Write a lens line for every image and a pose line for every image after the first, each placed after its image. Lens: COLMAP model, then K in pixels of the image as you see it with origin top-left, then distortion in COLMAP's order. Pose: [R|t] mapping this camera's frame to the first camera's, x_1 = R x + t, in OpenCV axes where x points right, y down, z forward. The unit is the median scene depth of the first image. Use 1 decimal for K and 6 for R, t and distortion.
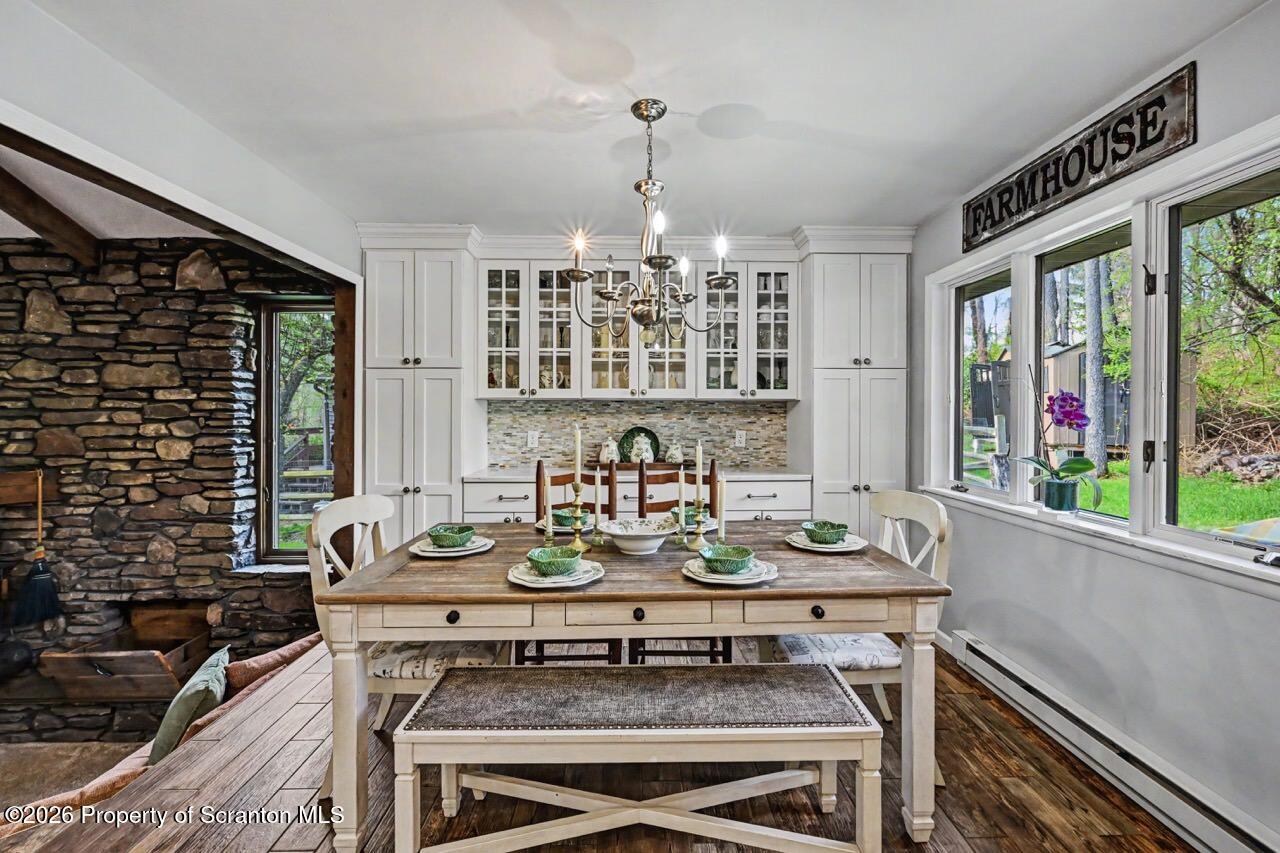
lens RADIAL K [[544.6, 0, 640.6], [0, 544.6, 413.8], [0, 0, 1]] dist [-0.002311, -0.000104]
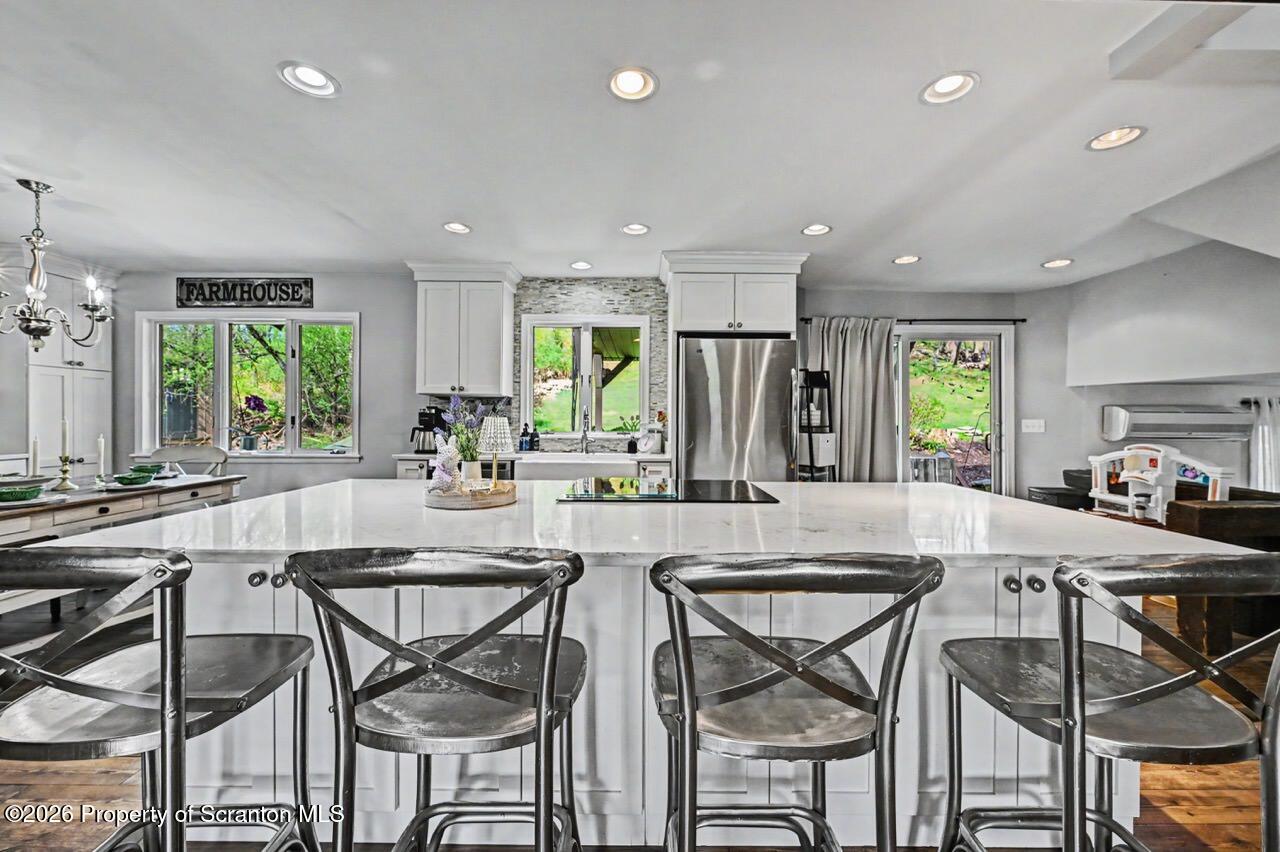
lens RADIAL K [[506.7, 0, 646.4], [0, 506.7, 421.3], [0, 0, 1]] dist [-0.000413, -0.000156]
pose [[0.020086, -0.006246, 0.999779, -0.718785], [-0.001873, 0.999978, 0.006285, 0.029348], [-0.999797, -0.001999, 0.020074, -0.355838]]
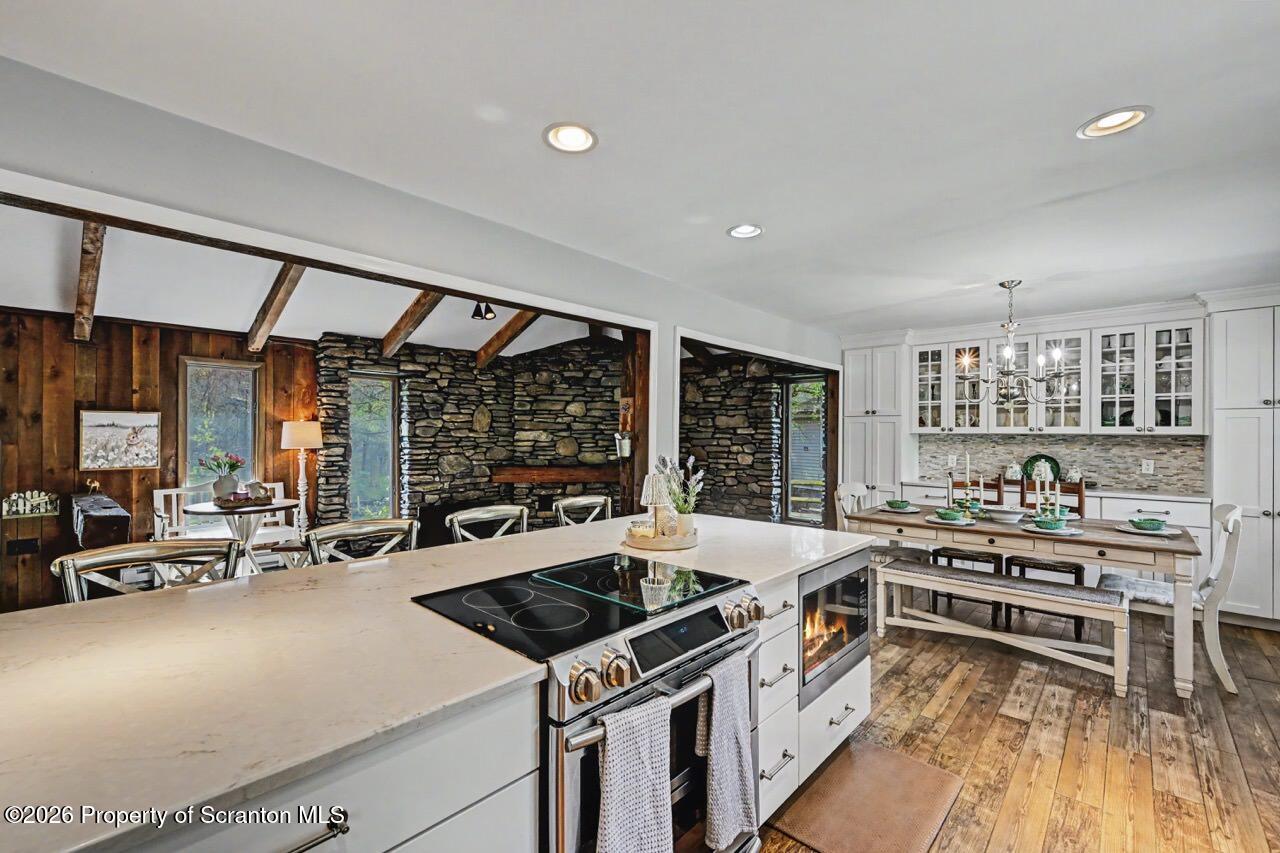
lens RADIAL K [[535.2, 0, 645.2], [0, 535.2, 431.6], [0, 0, 1]] dist [-0.000773, 0.000325]
pose [[0.728735, -0.000747, -0.684796, 0.199506], [-0.005636, 0.999959, -0.007088, -0.017917], [0.684773, 0.009025, 0.728701, -0.657818]]
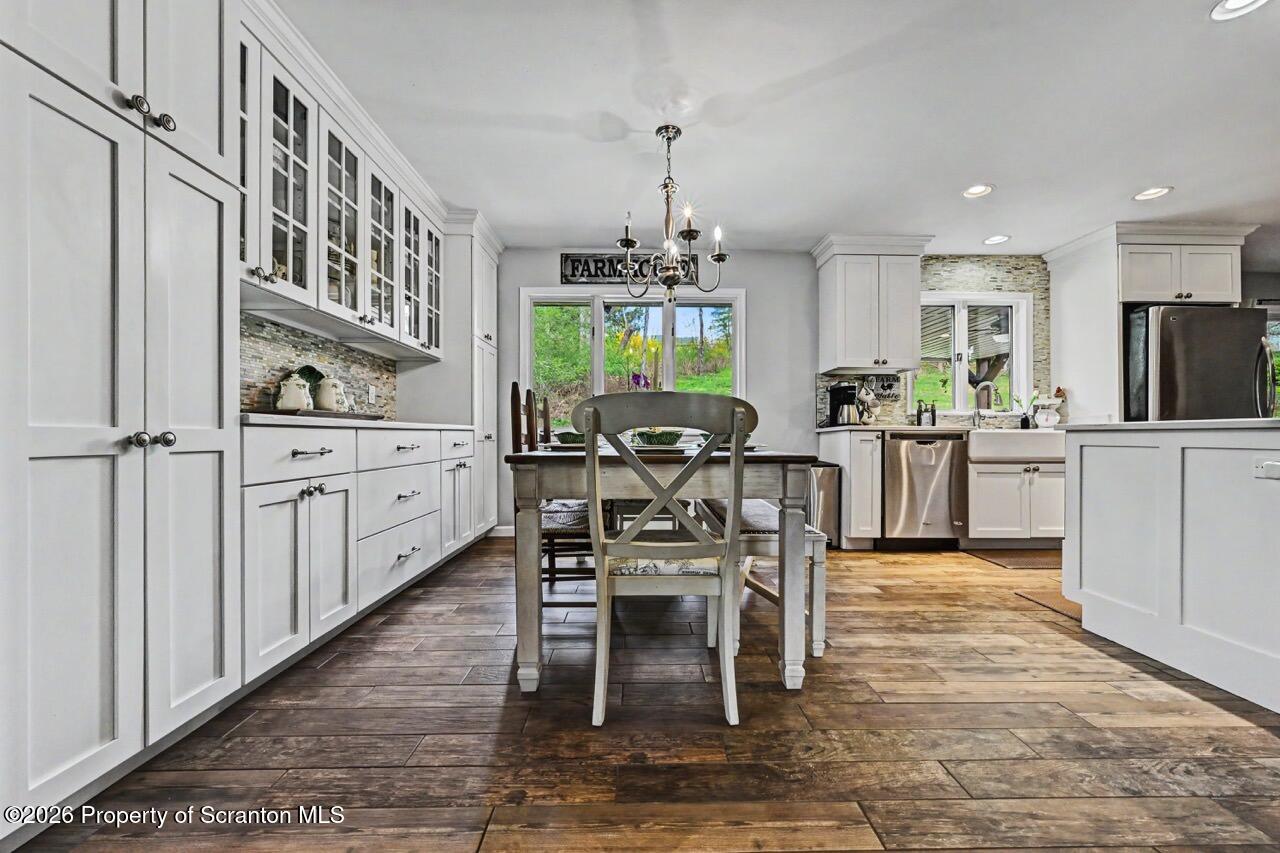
lens RADIAL K [[506.6, 0, 647.0], [0, 506.6, 437.5], [0, 0, 1]] dist [-0.000232, 0.000113]
pose [[-0.001406, -0.001829, 0.999997, -0.723045], [0.002243, 0.999996, 0.001832, 0.127253], [-0.999996, 0.002245, -0.001402, 0.589123]]
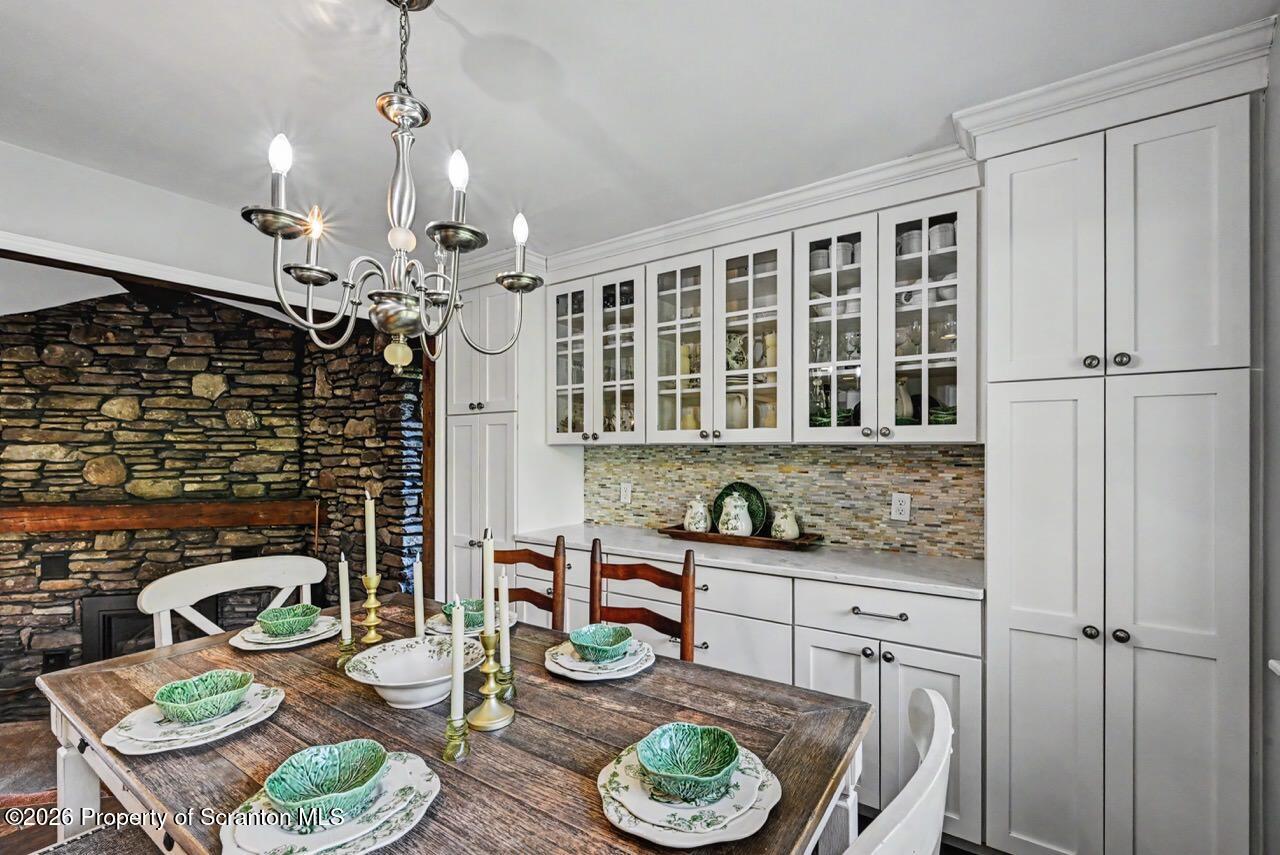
lens RADIAL K [[551.2, 0, 640.2], [0, 551.2, 449.1], [0, 0, 1]] dist [-0.000814, 0.000118]
pose [[0.813496, -0.002034, -0.581567, 0.331281], [0.000388, 0.999996, -0.002954, -0.018393], [0.581571, 0.002177, 0.813493, 0.360748]]
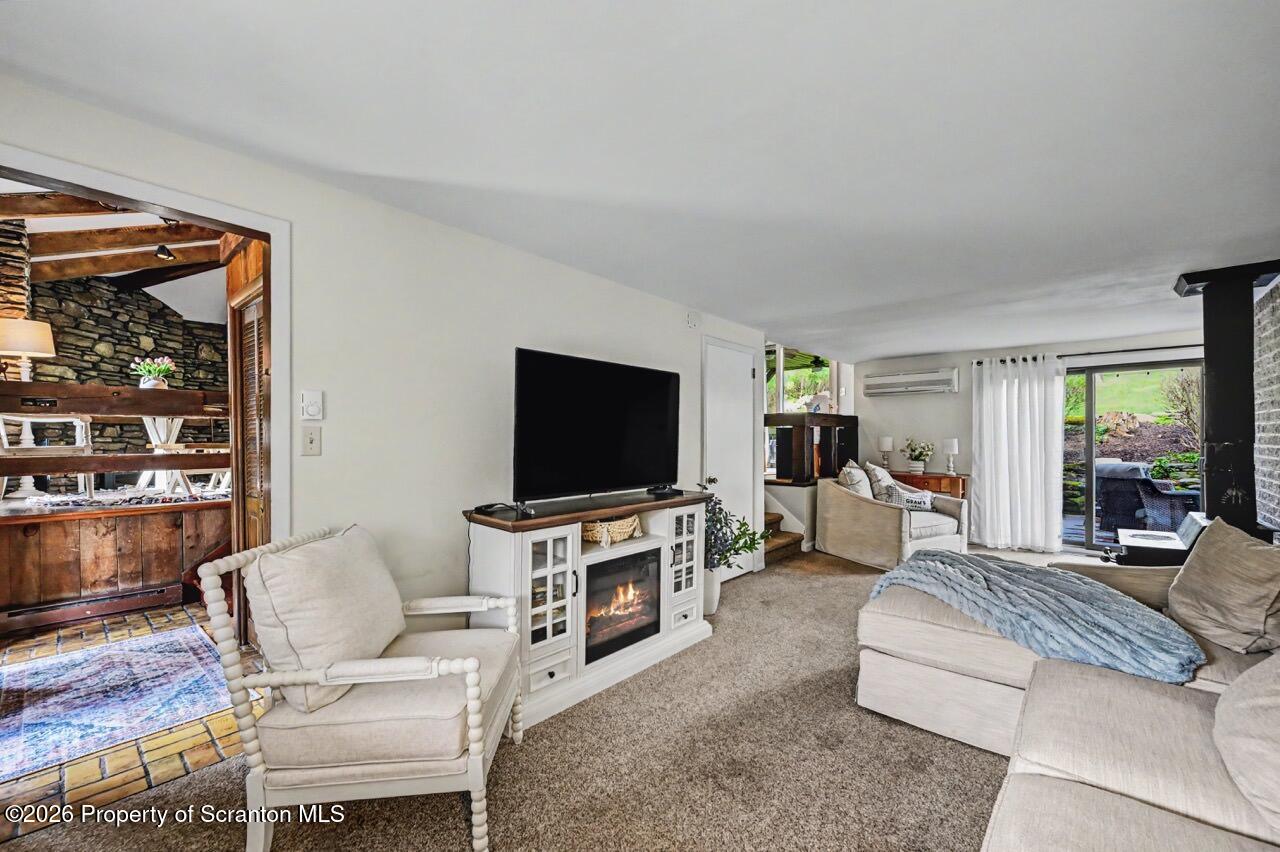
lens RADIAL K [[517.8, 0, 645.5], [0, 517.8, 450.5], [0, 0, 1]] dist [-0.000697, 0.000134]
pose [[0.665824, -0.010574, 0.746034, -1.577834], [-0.001791, 0.999874, 0.015770, 0.236084], [-0.746106, -0.011836, 0.665721, -2.193879]]
